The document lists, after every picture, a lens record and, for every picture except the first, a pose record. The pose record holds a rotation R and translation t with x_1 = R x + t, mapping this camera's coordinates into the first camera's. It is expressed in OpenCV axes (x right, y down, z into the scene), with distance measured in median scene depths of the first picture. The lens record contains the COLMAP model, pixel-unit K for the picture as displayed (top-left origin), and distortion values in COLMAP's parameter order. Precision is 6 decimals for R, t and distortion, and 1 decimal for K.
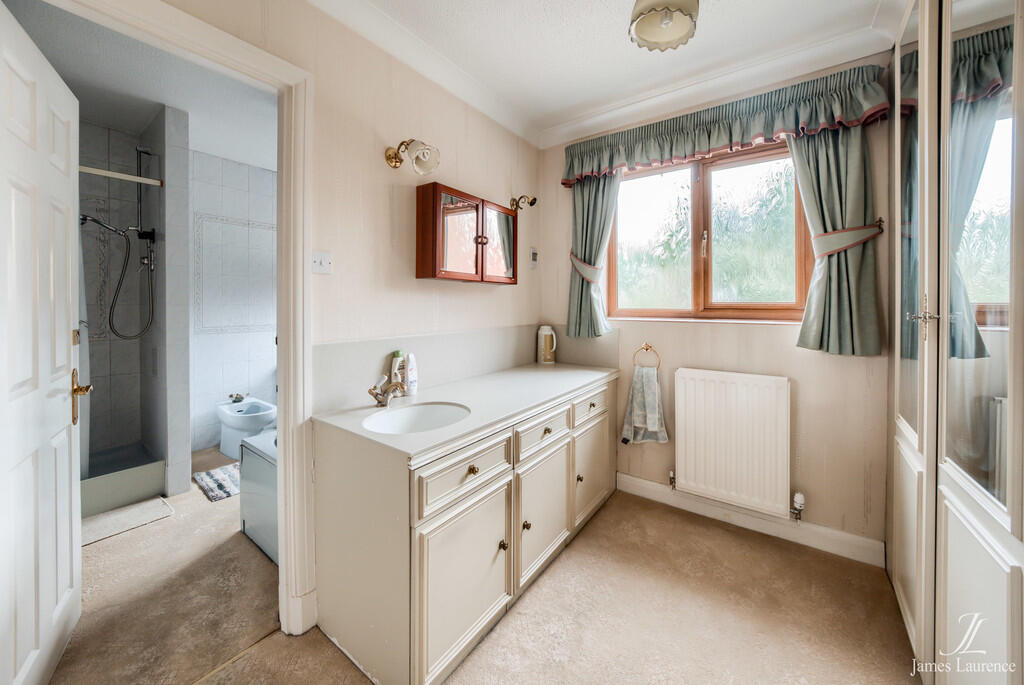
lens RADIAL K [[365.7, 0, 501.8], [0, 365.7, 311.9], [0, 0, 1]] dist [-0.000361, -0.000405]
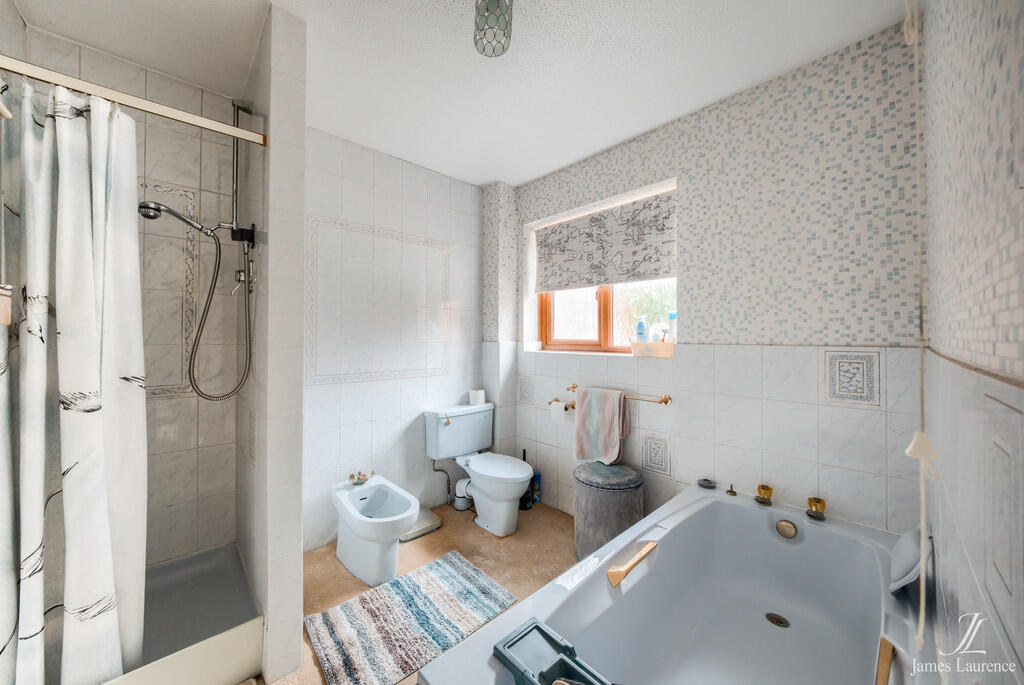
lens RADIAL K [[365.7, 0, 514.5], [0, 365.7, 340.1], [0, 0, 1]] dist [-0.000361, -0.000405]
pose [[0.986969, -0.002229, -0.160895, -0.396533], [-0.001026, 0.999797, -0.020143, -0.015945], [0.160907, 0.020046, 0.986766, 0.442006]]
